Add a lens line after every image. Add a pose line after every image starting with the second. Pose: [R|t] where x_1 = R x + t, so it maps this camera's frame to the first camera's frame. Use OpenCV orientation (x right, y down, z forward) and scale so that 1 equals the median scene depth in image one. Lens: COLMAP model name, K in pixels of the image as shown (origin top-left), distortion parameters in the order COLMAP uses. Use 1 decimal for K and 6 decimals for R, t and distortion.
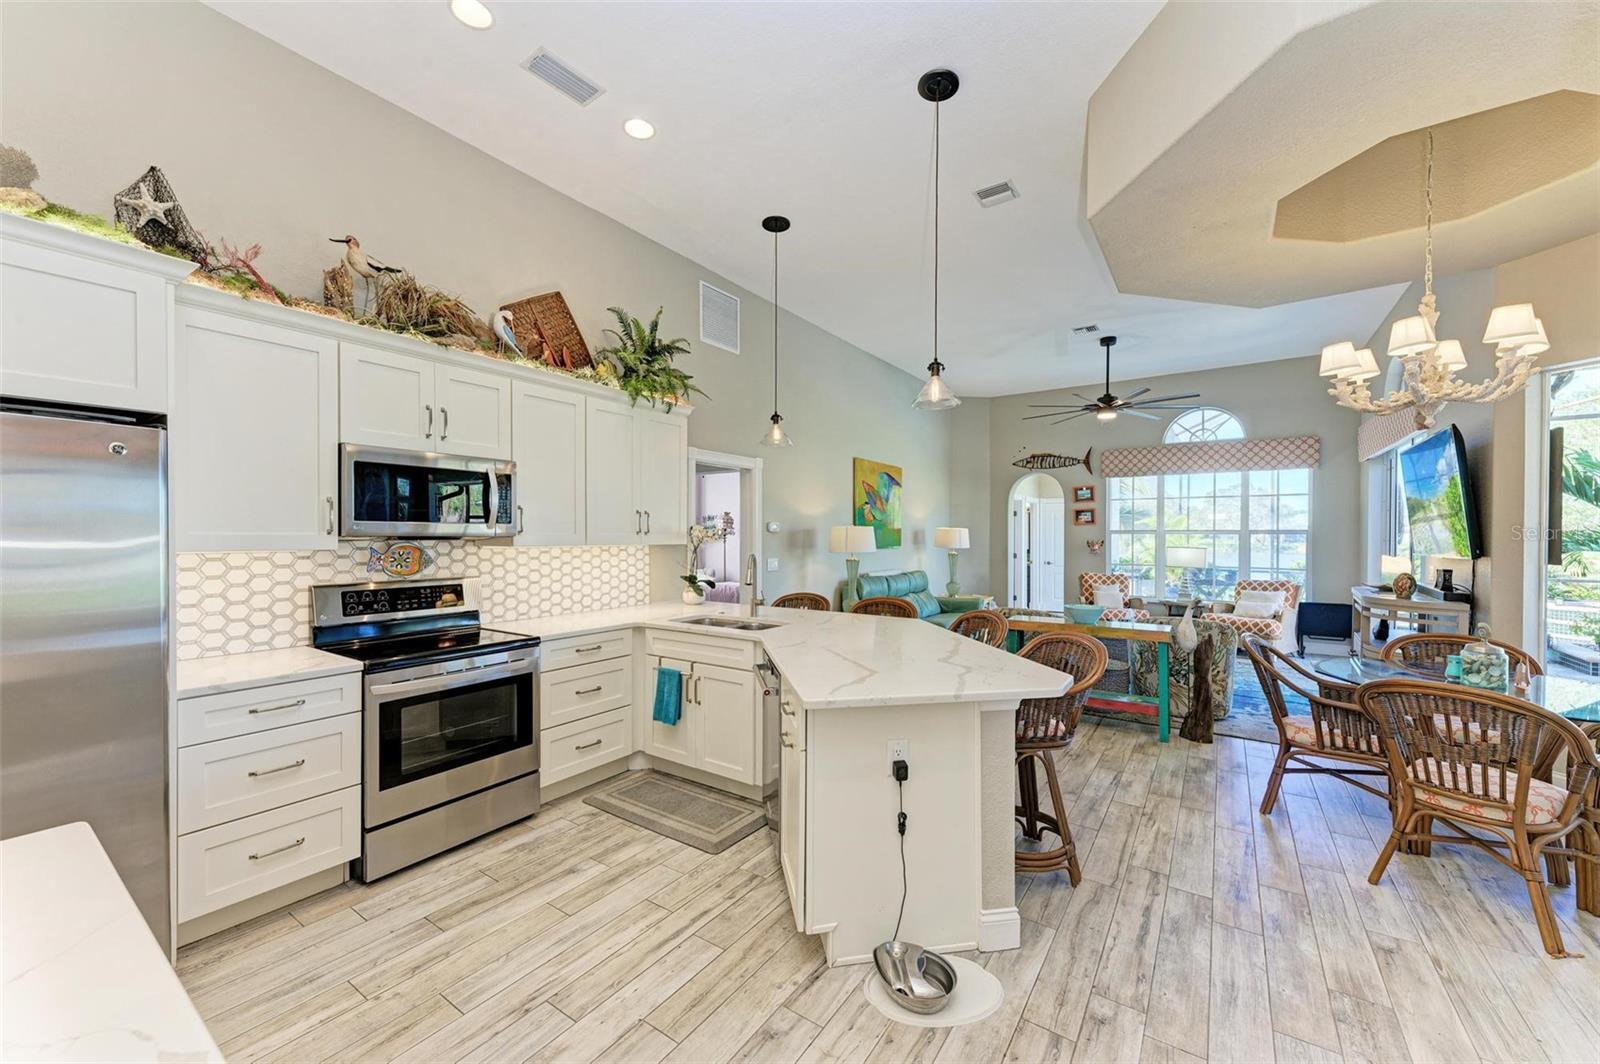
lens RADIAL K [[612.9, 0, 804.1], [0, 612.9, 538.4], [0, 0, 1]] dist [0.012560, 0.000029]
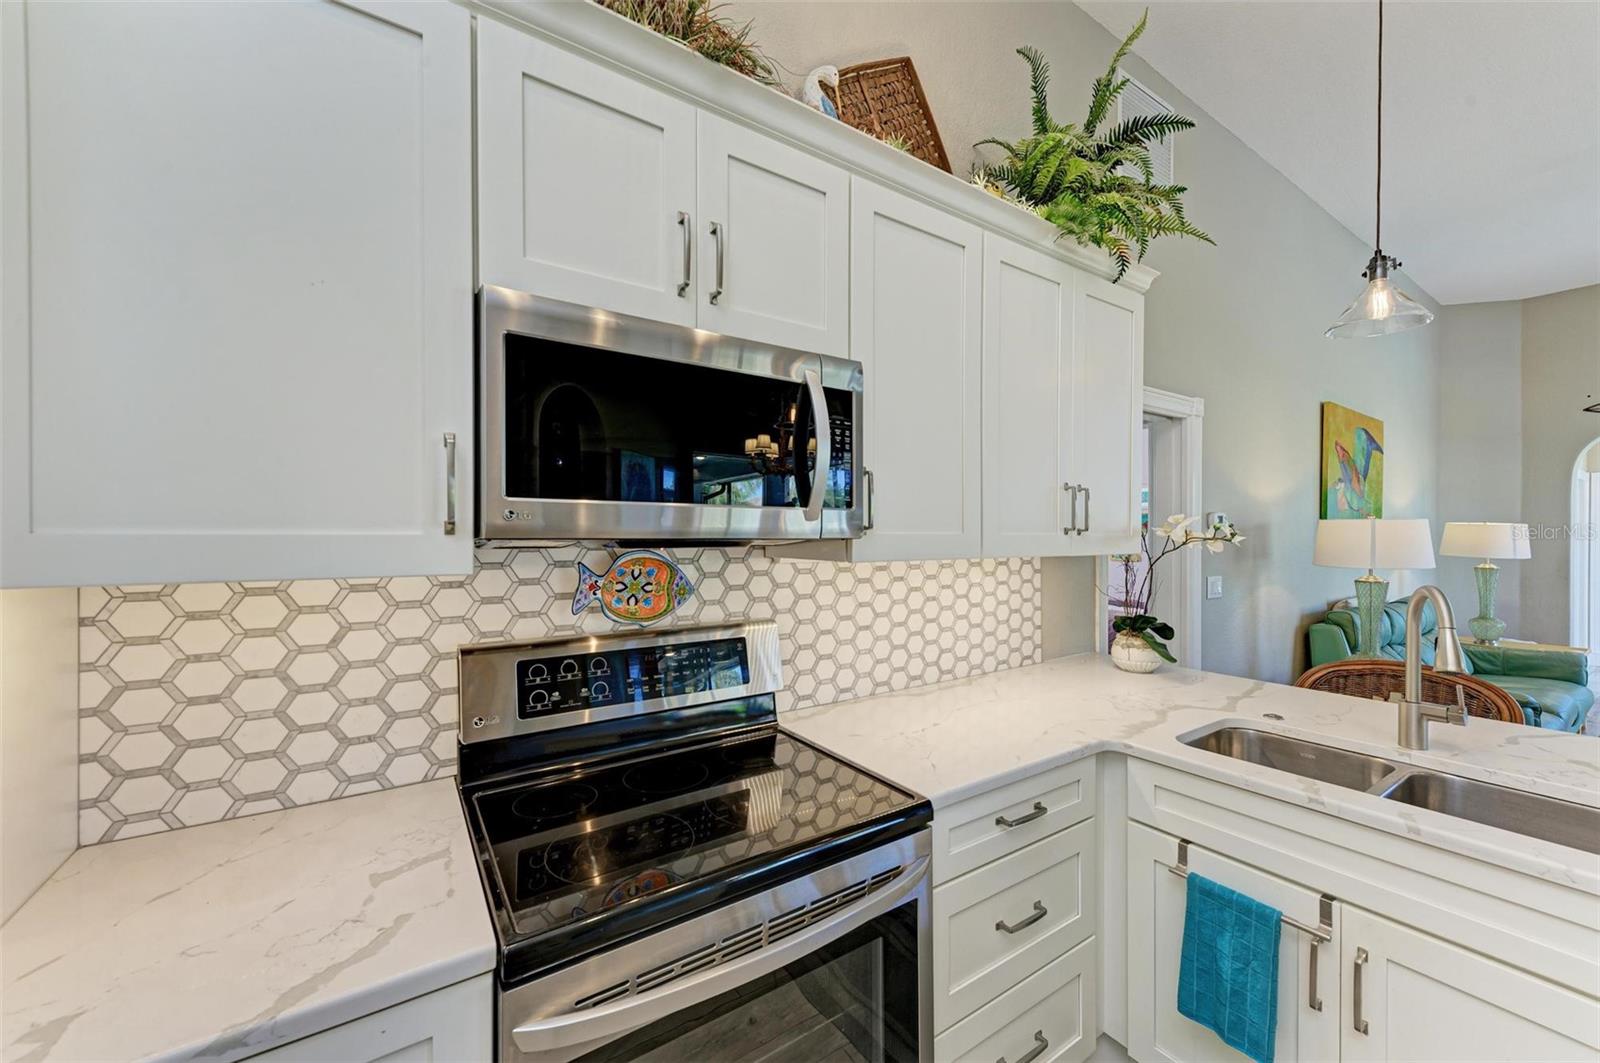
lens RADIAL K [[612.9, 0, 797.5], [0, 612.9, 536.9], [0, 0, 1]] dist [0.012560, 0.000029]
pose [[0.927673, 0.001265, -0.373392, -0.357270], [-0.002108, 0.999996, -0.001849, -0.003861], [0.373388, 0.002502, 0.927672, 0.600441]]
